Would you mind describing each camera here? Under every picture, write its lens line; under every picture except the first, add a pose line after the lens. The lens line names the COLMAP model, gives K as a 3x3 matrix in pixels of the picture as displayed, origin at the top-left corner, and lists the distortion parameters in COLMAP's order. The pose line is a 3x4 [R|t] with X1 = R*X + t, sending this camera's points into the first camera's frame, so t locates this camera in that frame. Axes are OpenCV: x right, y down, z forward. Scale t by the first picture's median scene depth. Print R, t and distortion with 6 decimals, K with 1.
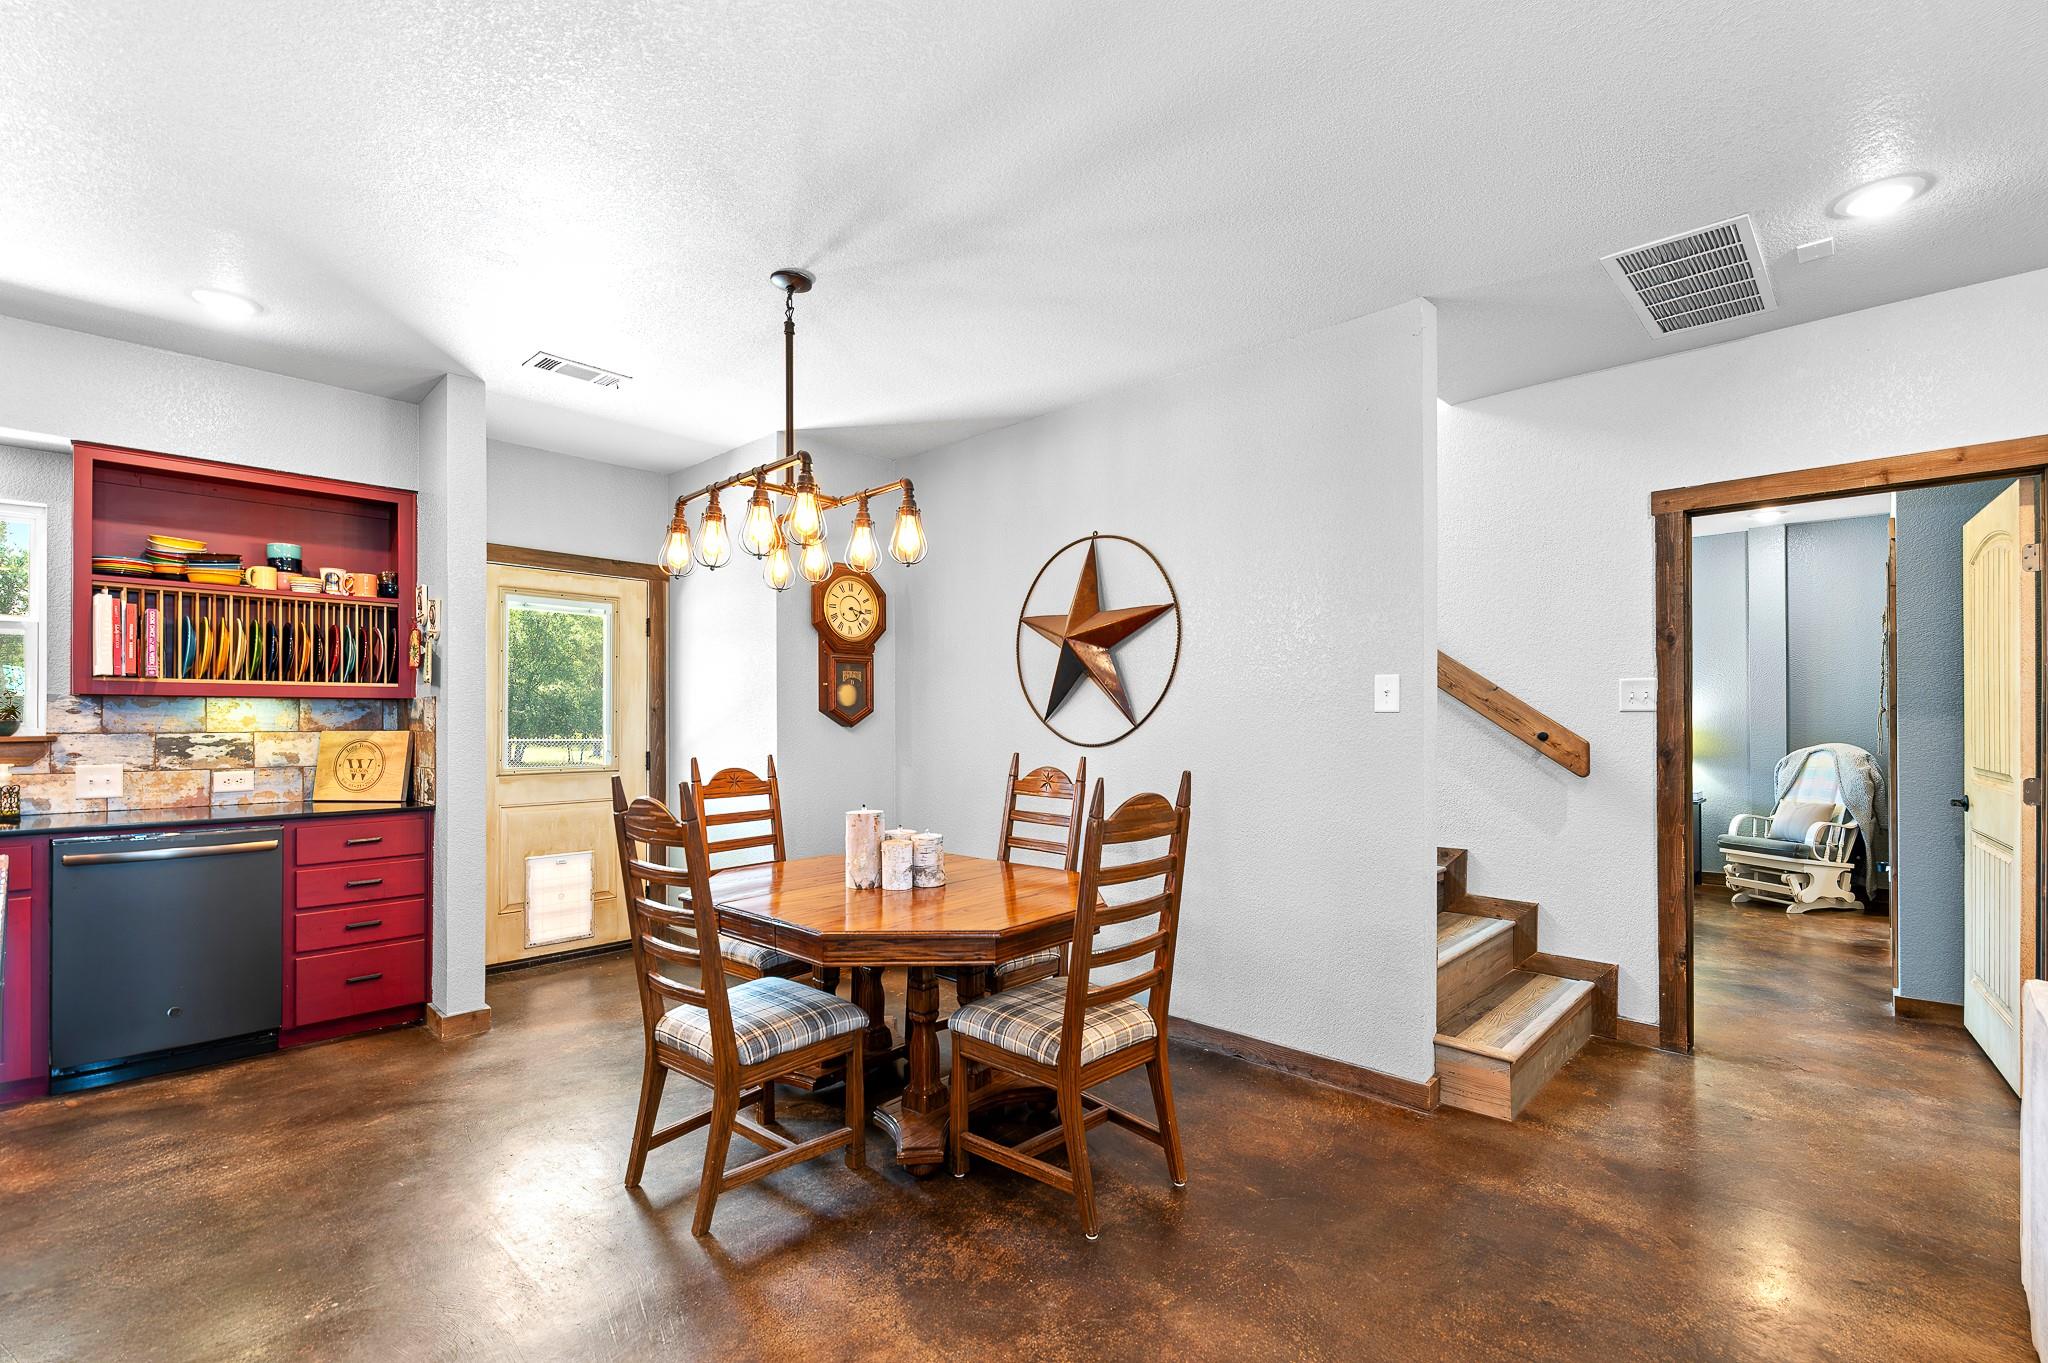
lens RADIAL K [[902.1, 0, 1019.9], [0, 902.1, 720.2], [0, 0, 1]] dist [0.001625, -0.000181]
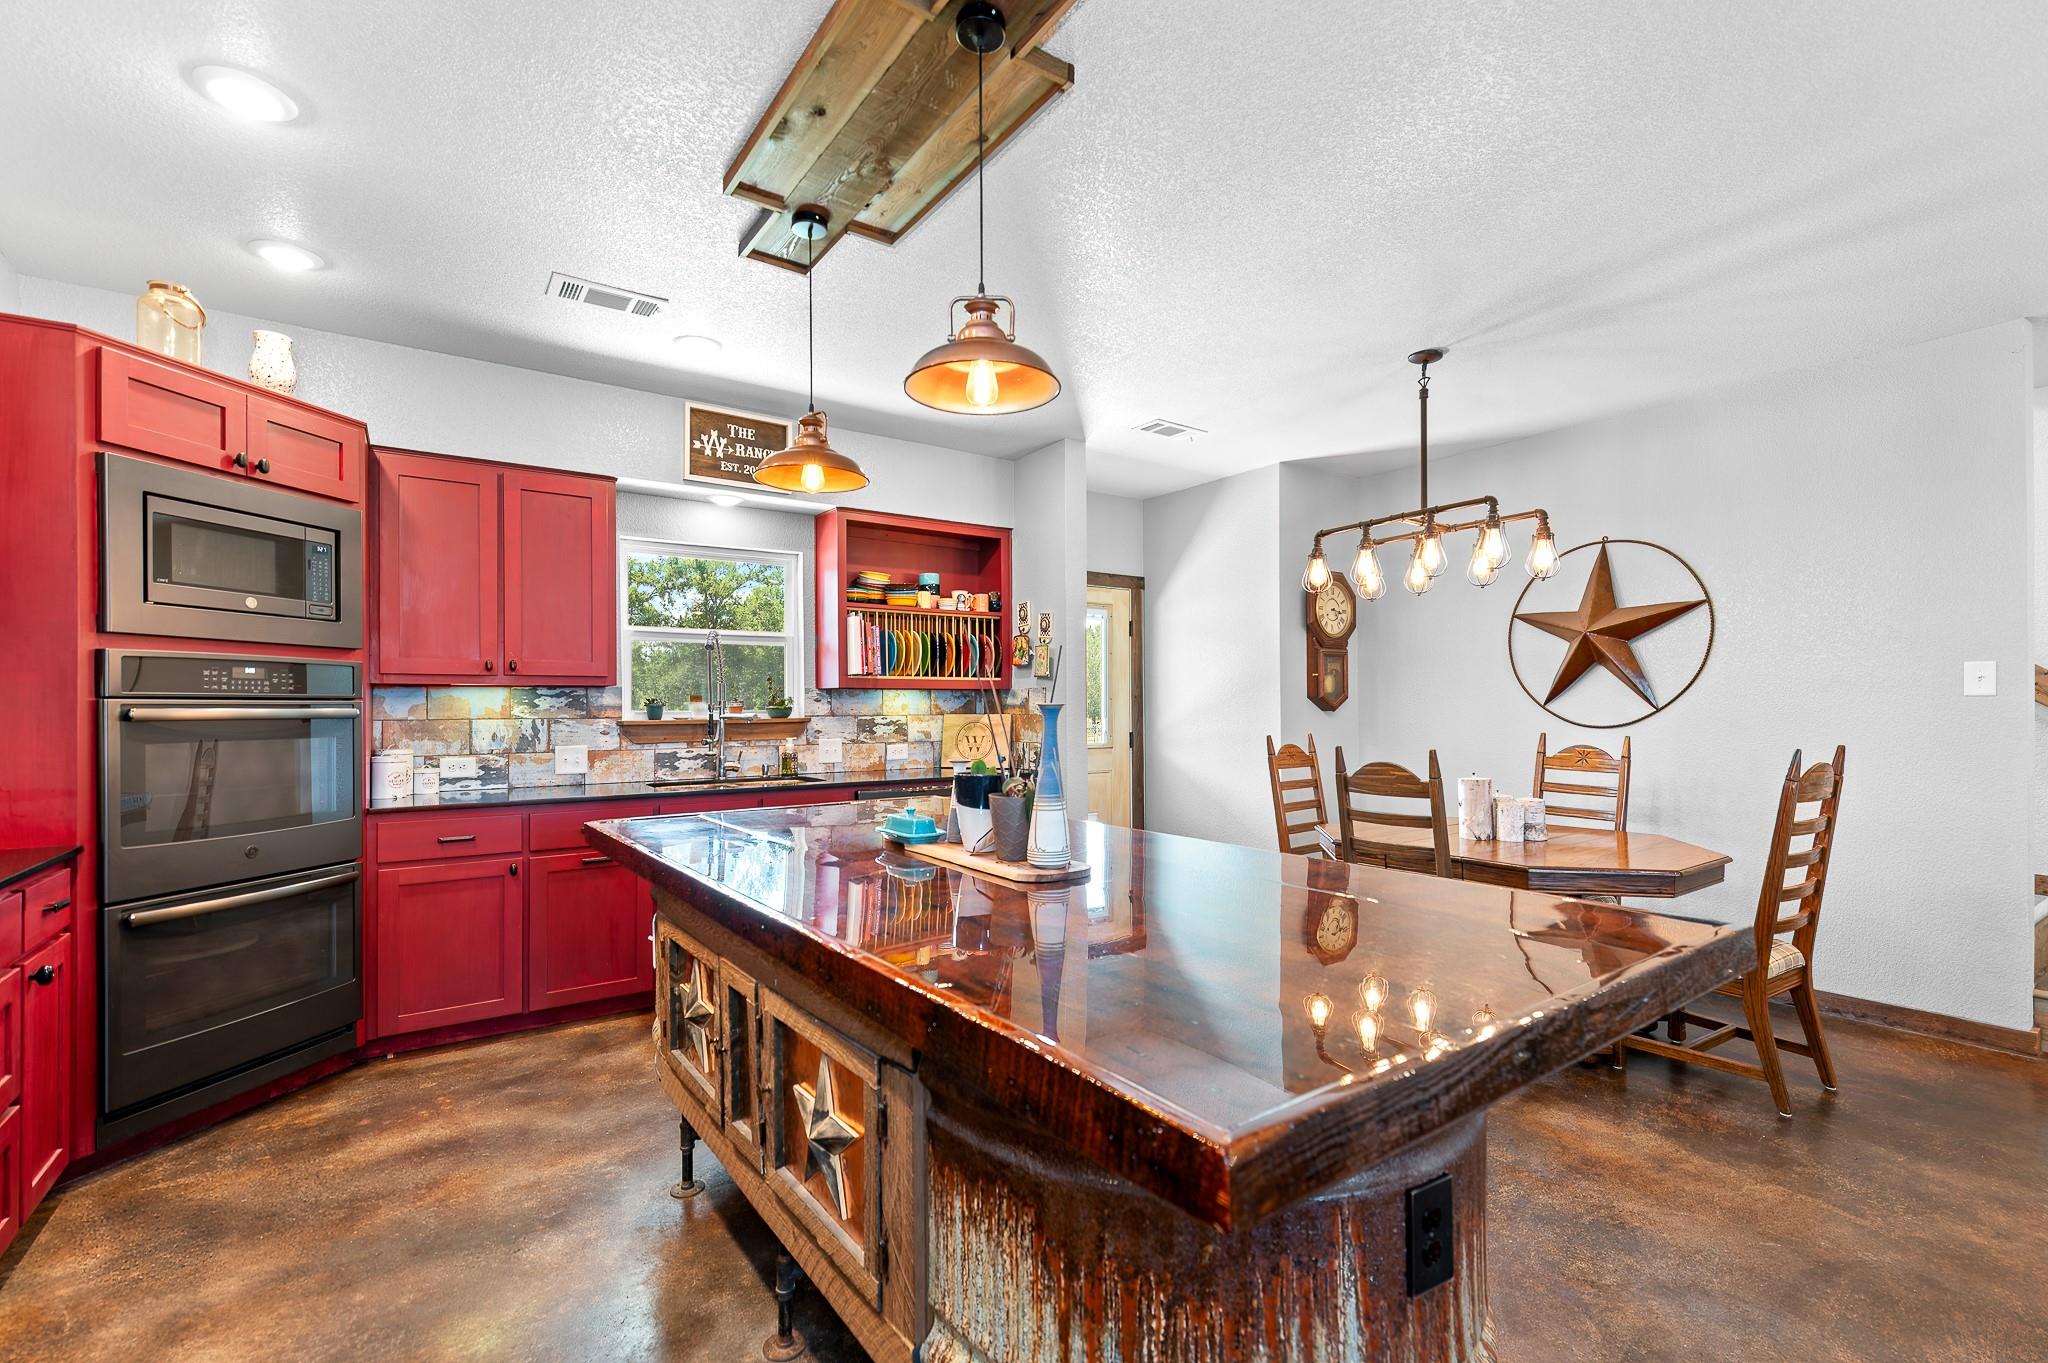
lens RADIAL K [[891.8, 0, 1017.3], [0, 891.8, 709.2], [0, 0, 1]] dist [0.001195, -0.000478]
pose [[0.977045, -0.001931, -0.213026, -0.426615], [0.002523, 0.999994, 0.002507, 0.001257], [0.213019, -0.002986, 0.977043, -0.264872]]
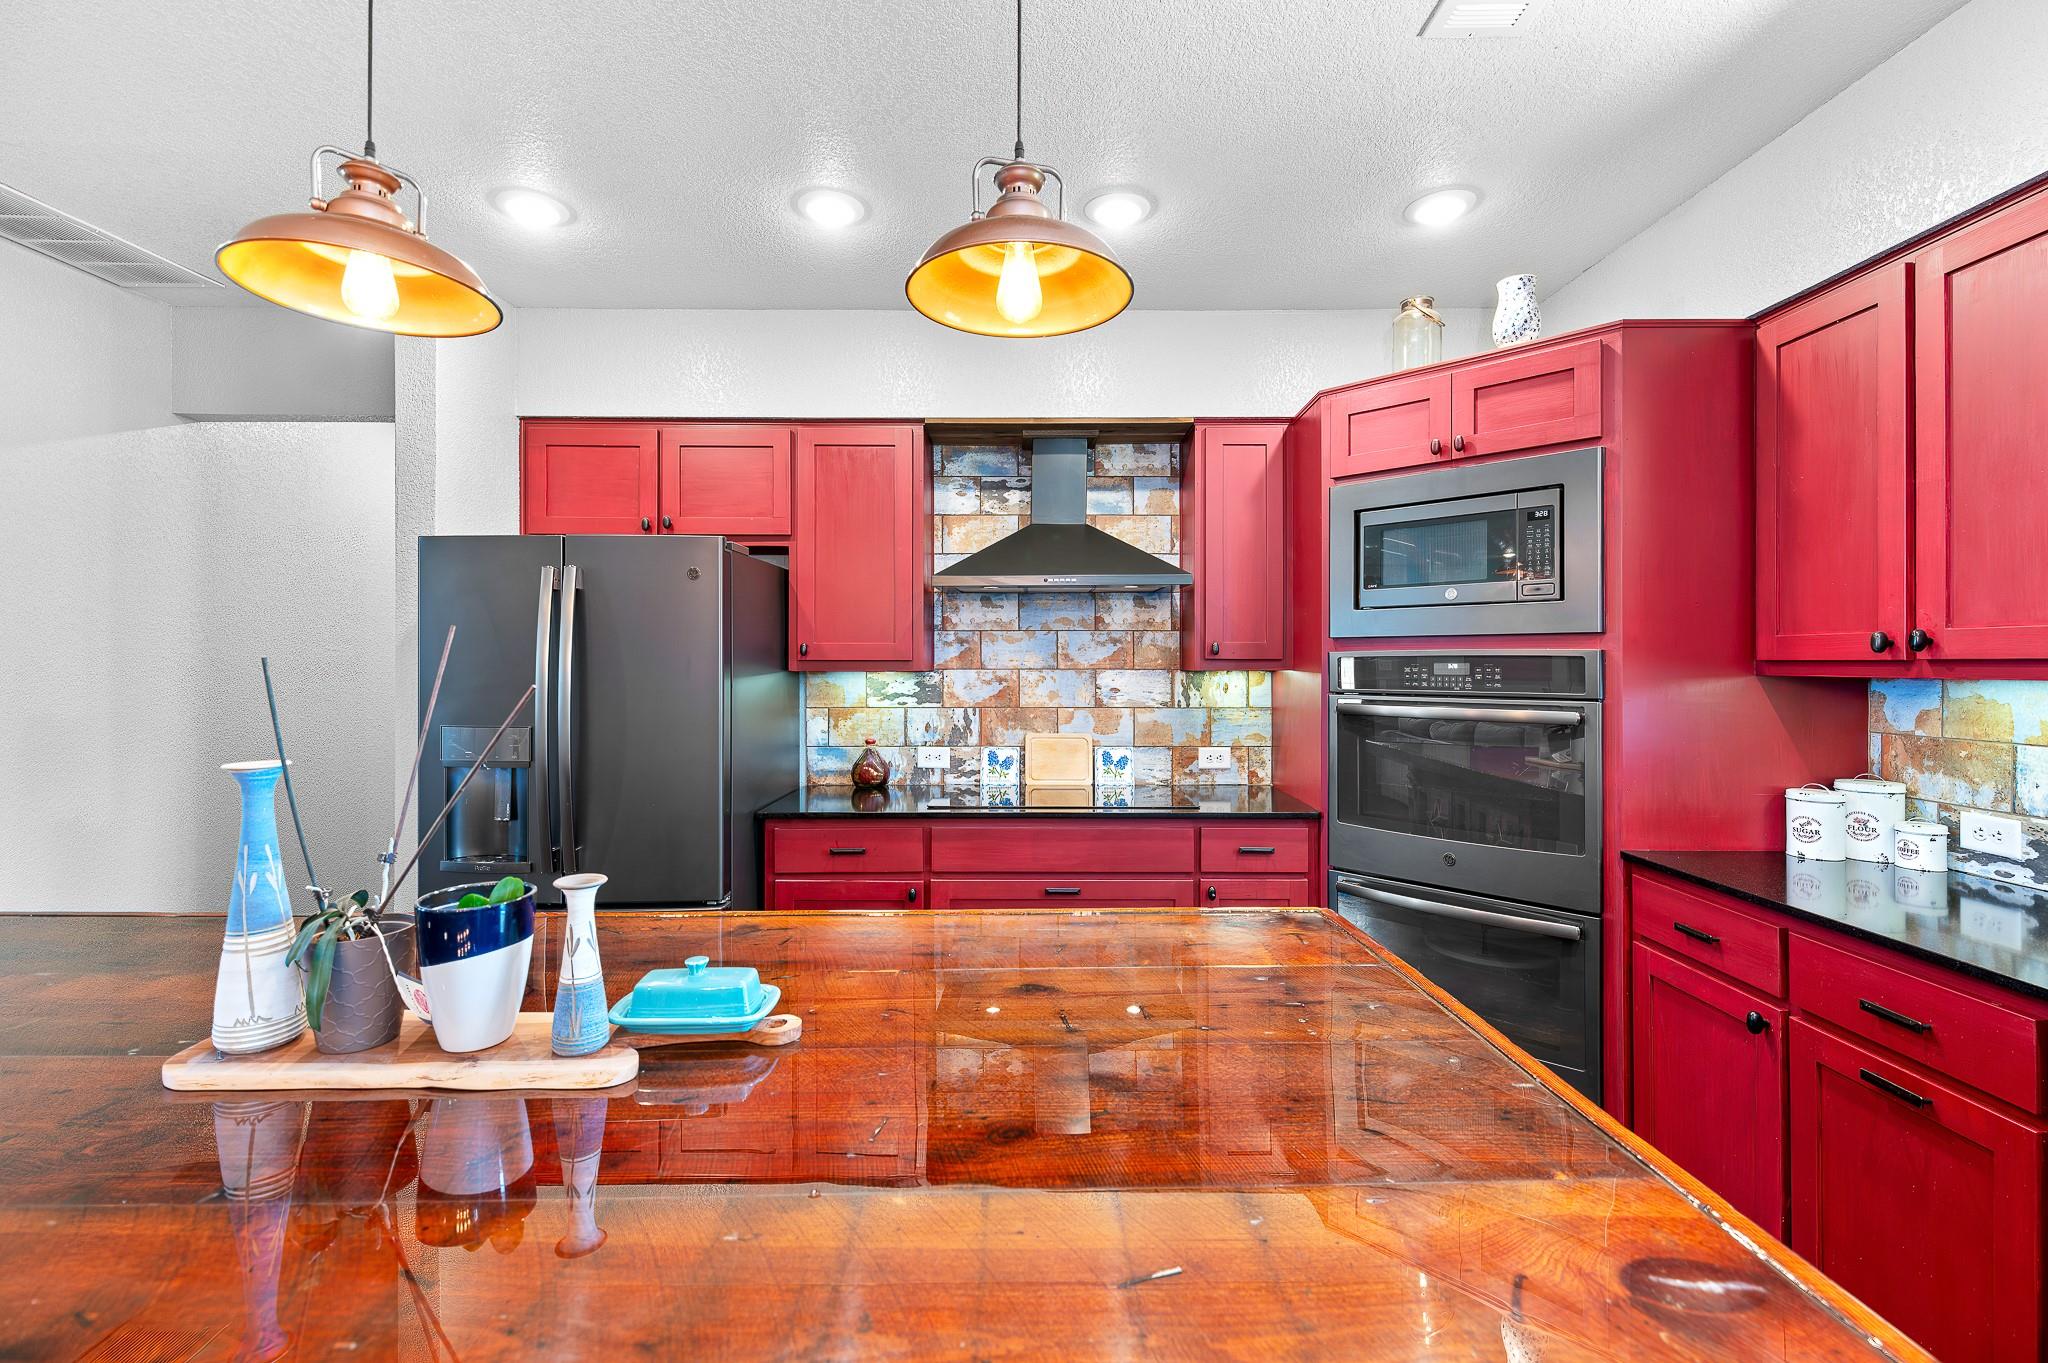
lens RADIAL K [[891.7, 0, 1025.9], [0, 891.7, 660.1], [0, 0, 1]] dist [0.000339, -0.000663]
pose [[-0.733976, 0.001563, -0.679174, -0.489302], [0.001661, 0.999998, 0.000506, -0.035909], [0.679174, -0.000757, -0.733977, 0.597779]]
